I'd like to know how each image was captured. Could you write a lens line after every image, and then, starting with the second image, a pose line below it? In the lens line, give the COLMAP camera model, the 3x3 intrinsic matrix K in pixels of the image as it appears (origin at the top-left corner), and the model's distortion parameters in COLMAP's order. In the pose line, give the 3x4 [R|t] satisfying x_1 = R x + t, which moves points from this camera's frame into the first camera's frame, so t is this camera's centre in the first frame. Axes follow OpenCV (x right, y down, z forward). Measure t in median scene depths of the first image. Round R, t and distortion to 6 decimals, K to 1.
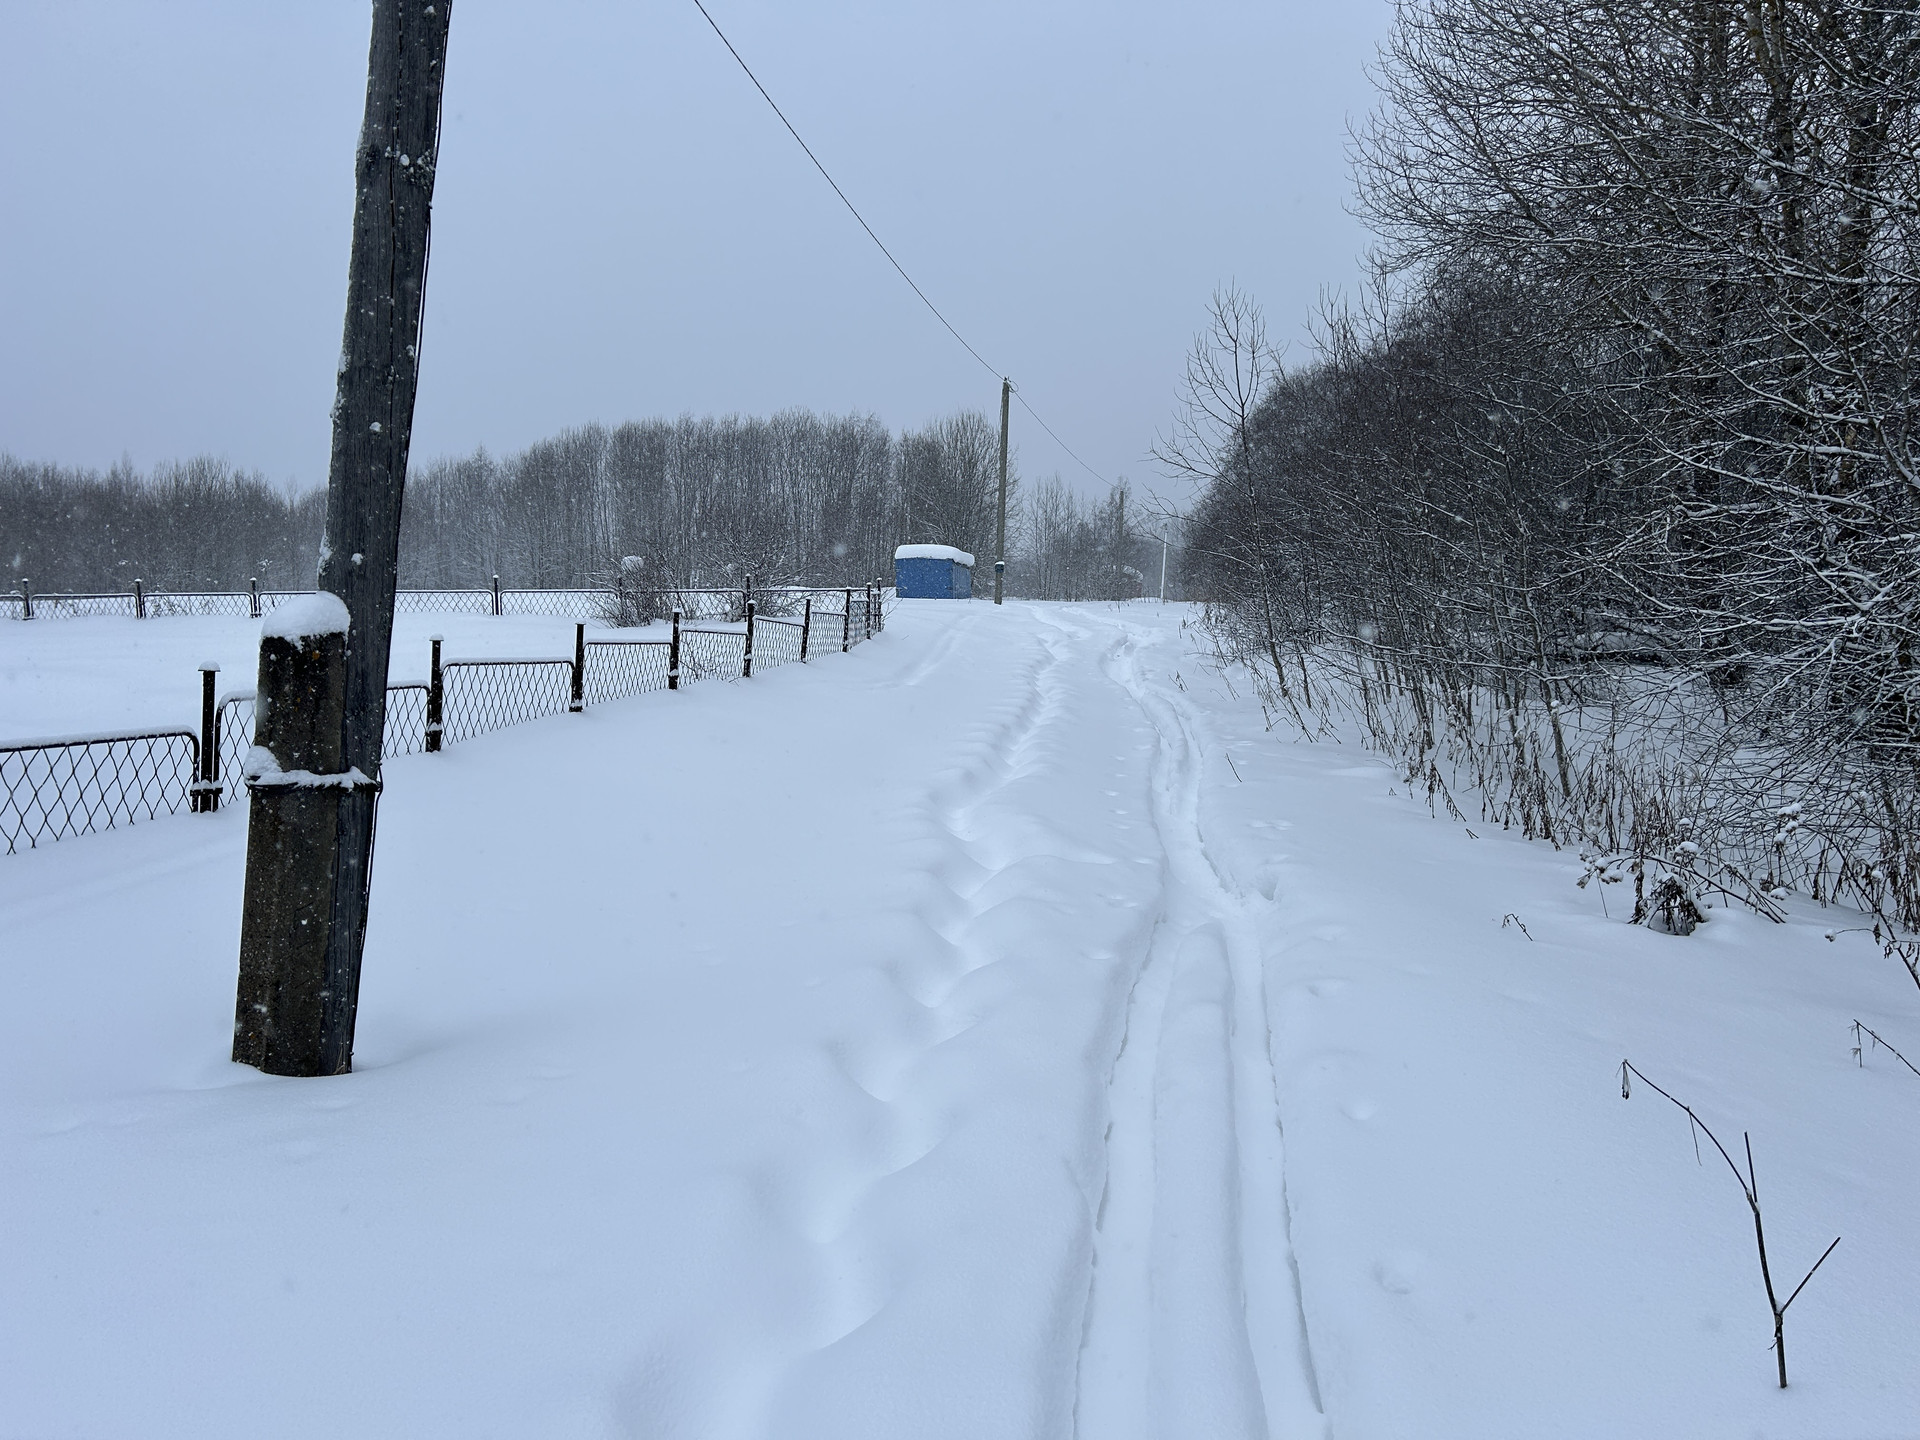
lens RADIAL K [[1468.7, 0, 951.7], [0, 1468.7, 699.3], [0, 0, 1]] dist [0.076501, -0.062740]
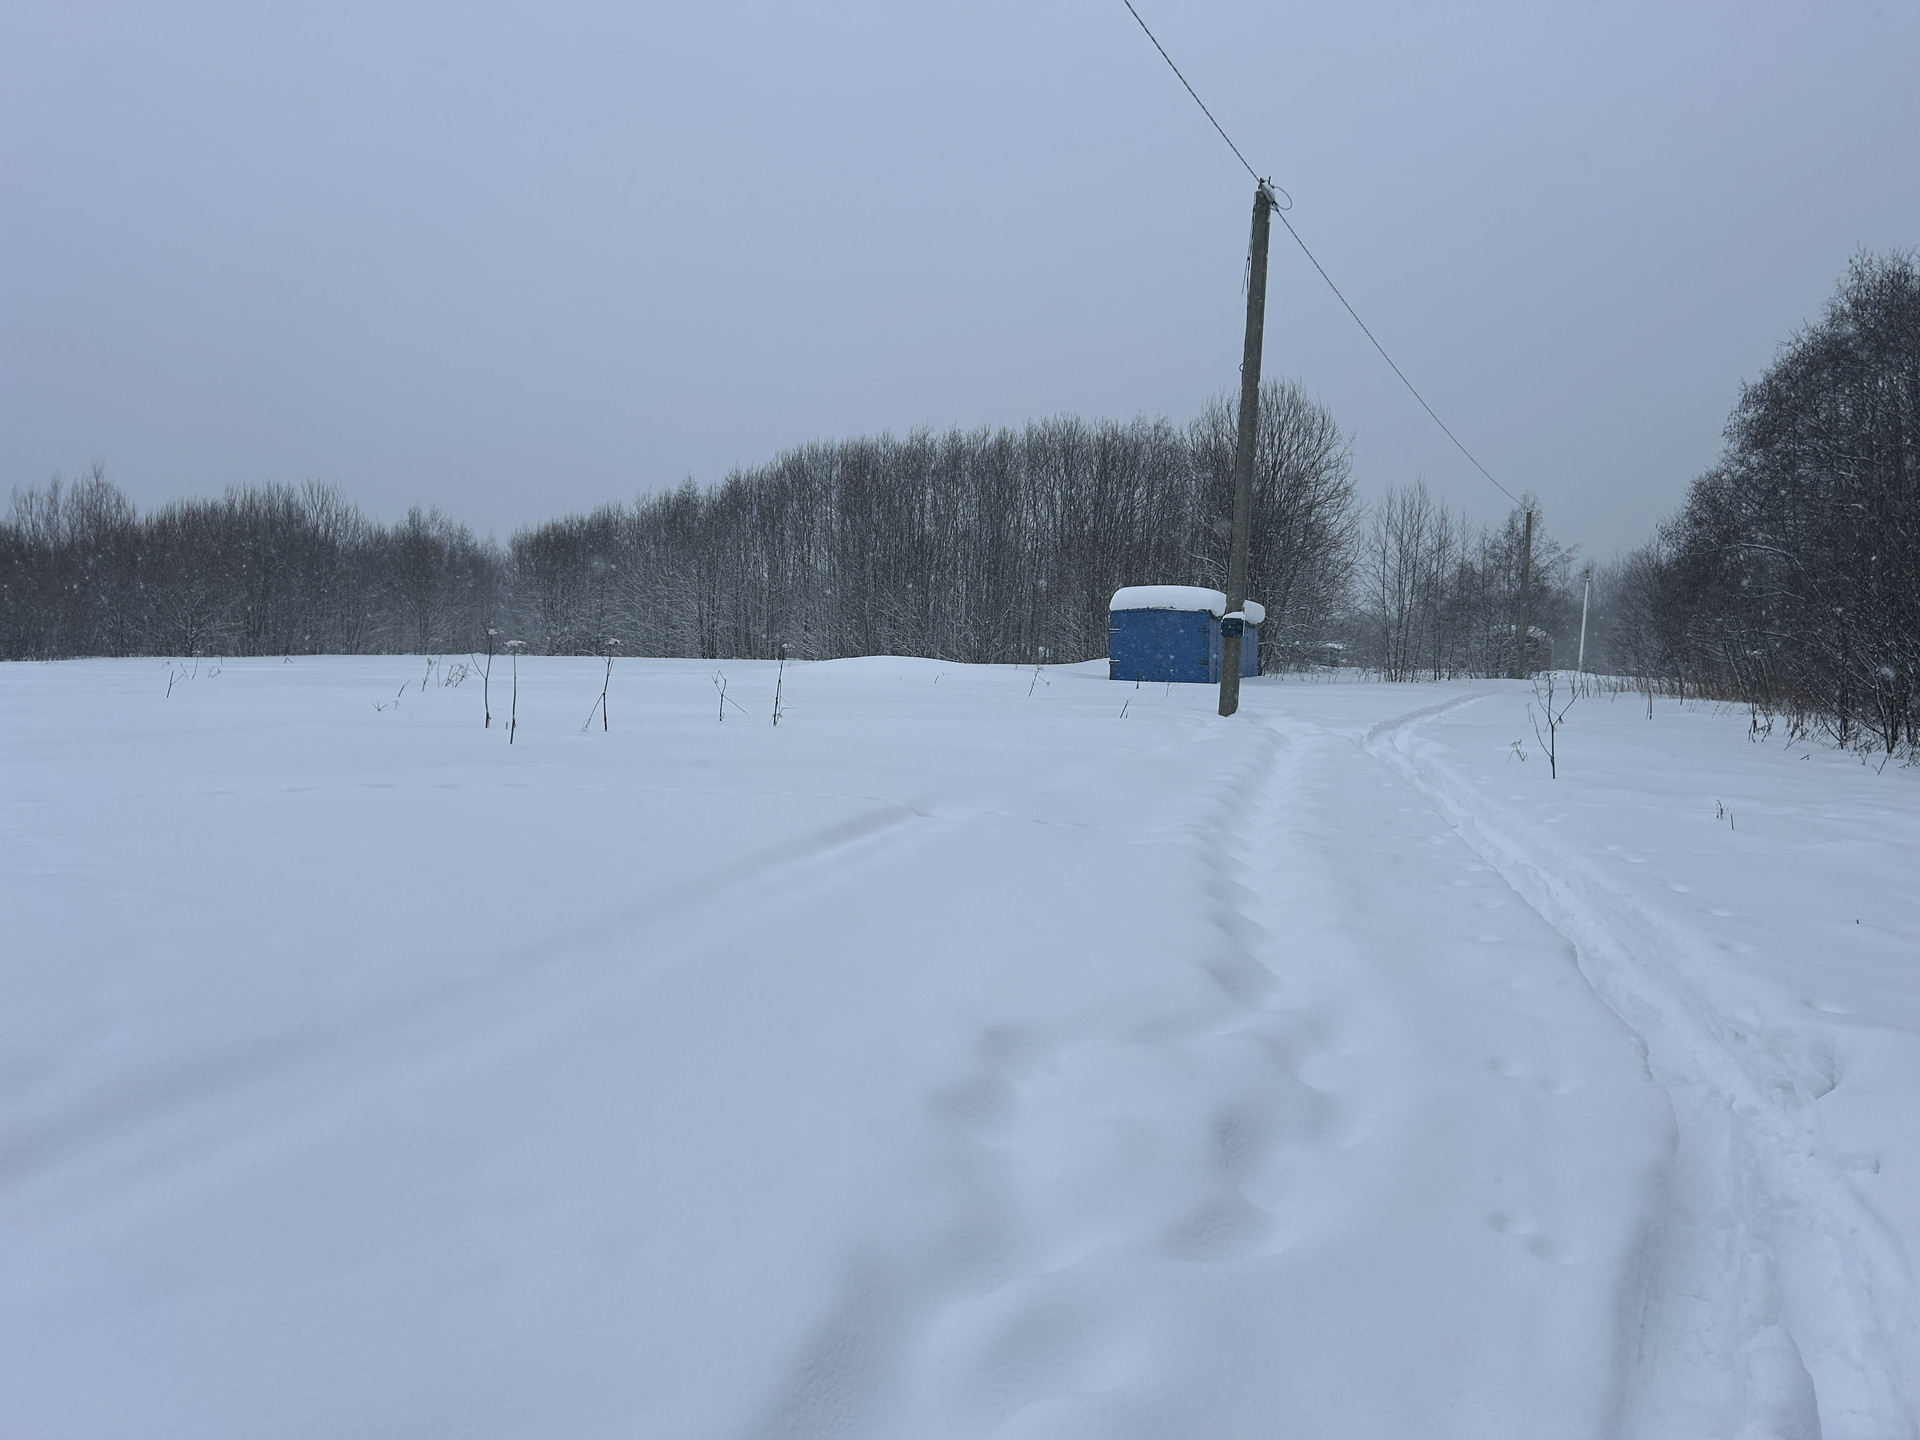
lens RADIAL K [[1468.7, 0, 951.7], [0, 1468.7, 699.3], [0, 0, 1]] dist [0.076501, -0.062740]
pose [[0.969250, 0.016218, -0.245544, 0.032066], [-0.026509, 0.998901, -0.038660, -0.027461], [0.244647, 0.043980, 0.968614, 0.318347]]
